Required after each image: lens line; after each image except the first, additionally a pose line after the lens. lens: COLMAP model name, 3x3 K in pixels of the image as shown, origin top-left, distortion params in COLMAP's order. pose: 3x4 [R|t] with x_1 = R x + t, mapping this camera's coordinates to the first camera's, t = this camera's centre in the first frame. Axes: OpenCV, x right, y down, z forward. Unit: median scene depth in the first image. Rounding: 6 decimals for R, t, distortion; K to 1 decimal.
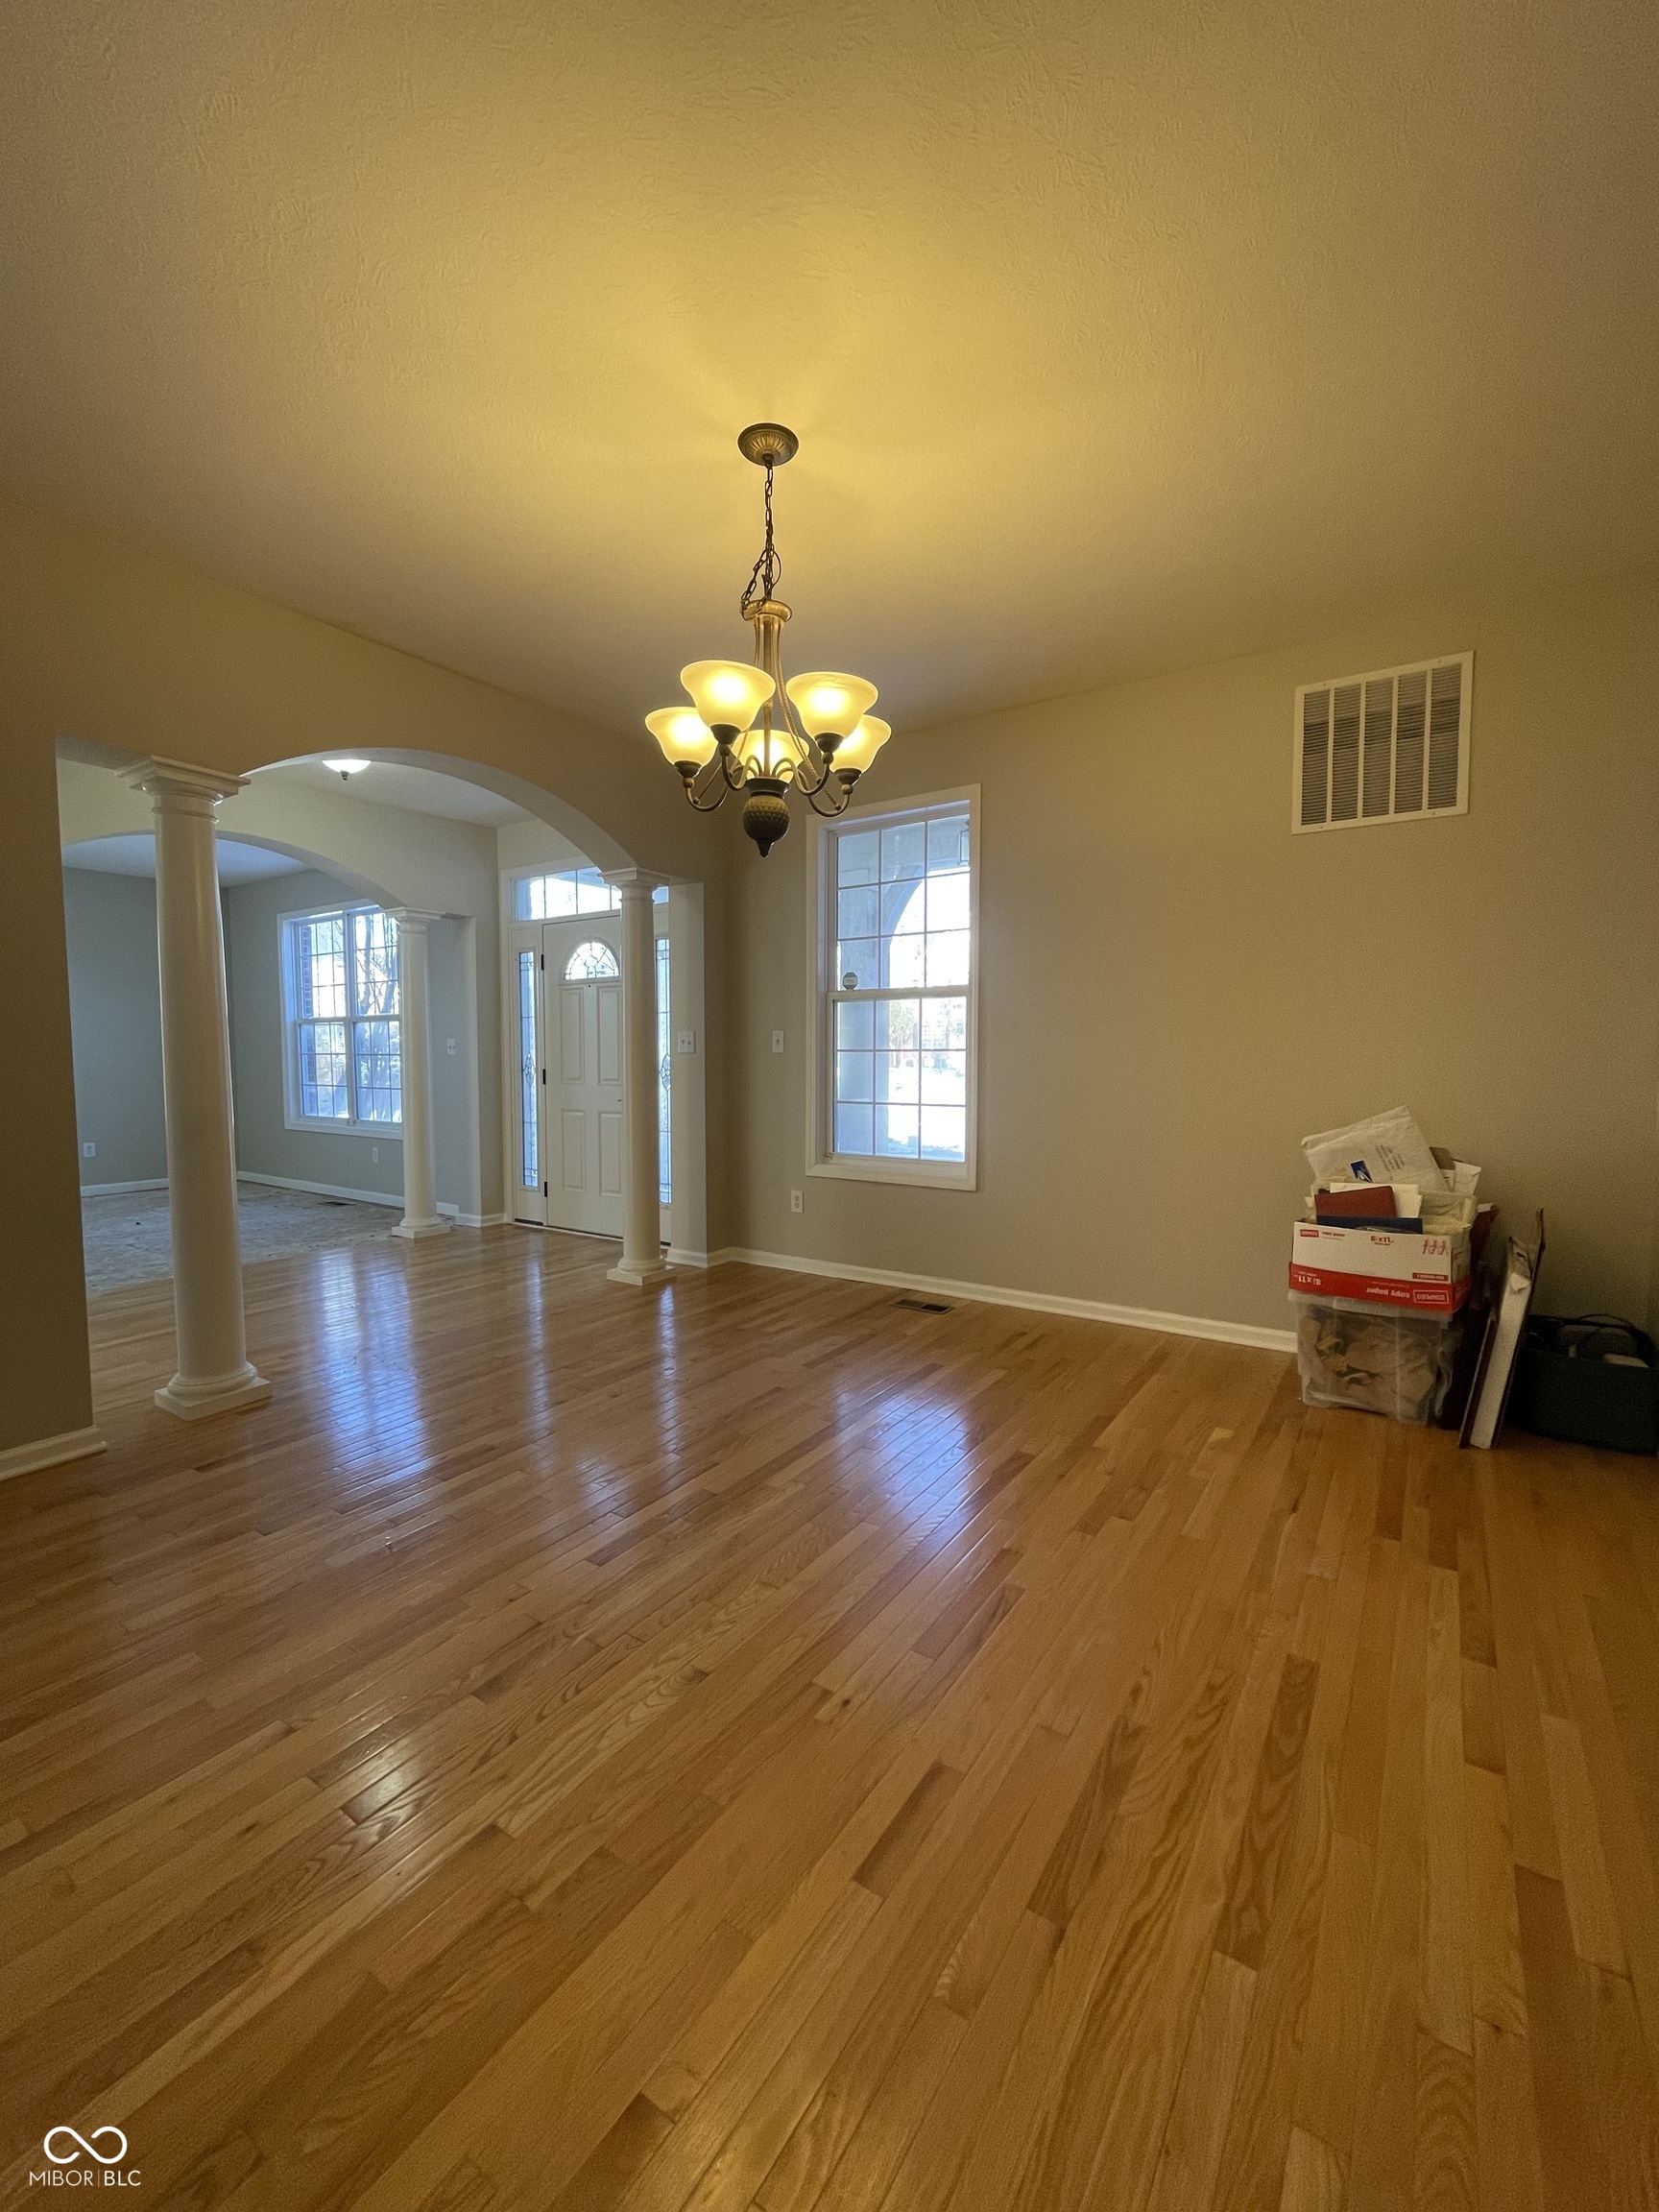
lens RADIAL K [[895.5, 0, 829.5], [0, 895.5, 1106.0], [0, 0, 1]] dist [-0.001314, -0.000423]
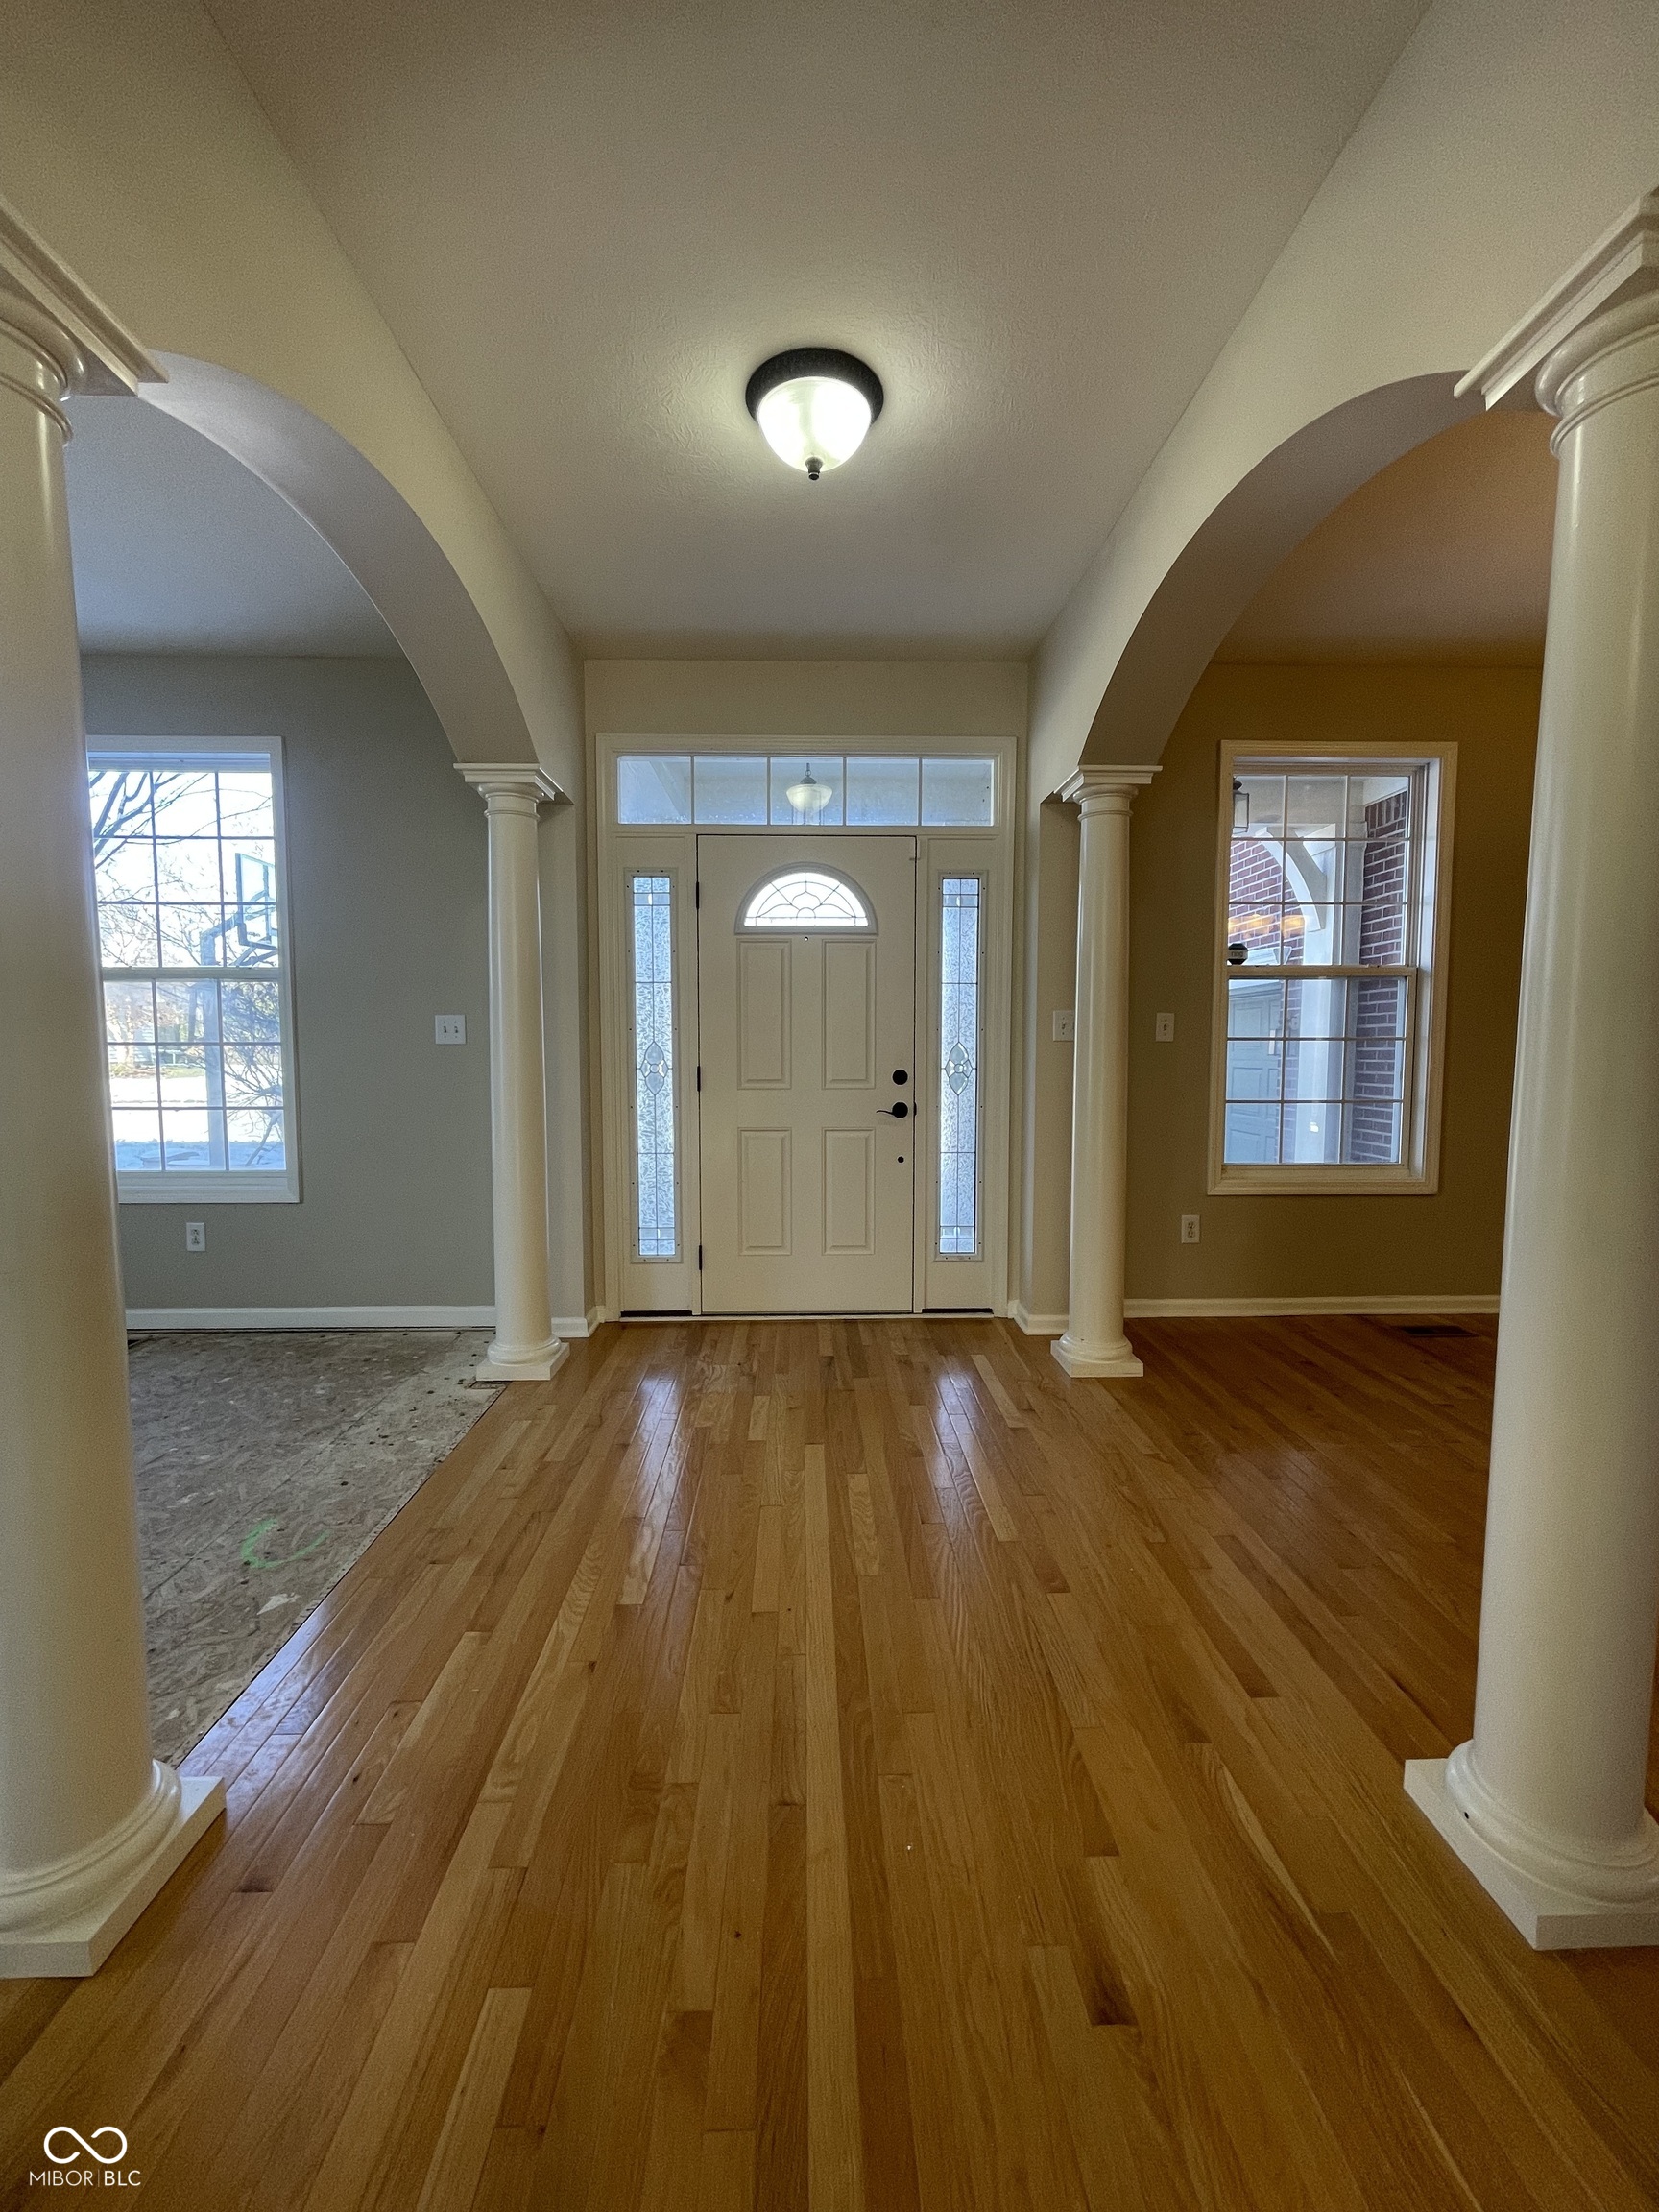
lens RADIAL K [[895.5, 0, 829.5], [0, 895.5, 1106.0], [0, 0, 1]] dist [-0.001314, -0.000423]
pose [[0.817527, -0.034661, 0.574846, -0.625594], [0.033544, 0.999358, 0.012552, -0.019141], [-0.574912, 0.009021, 0.818165, 0.448045]]
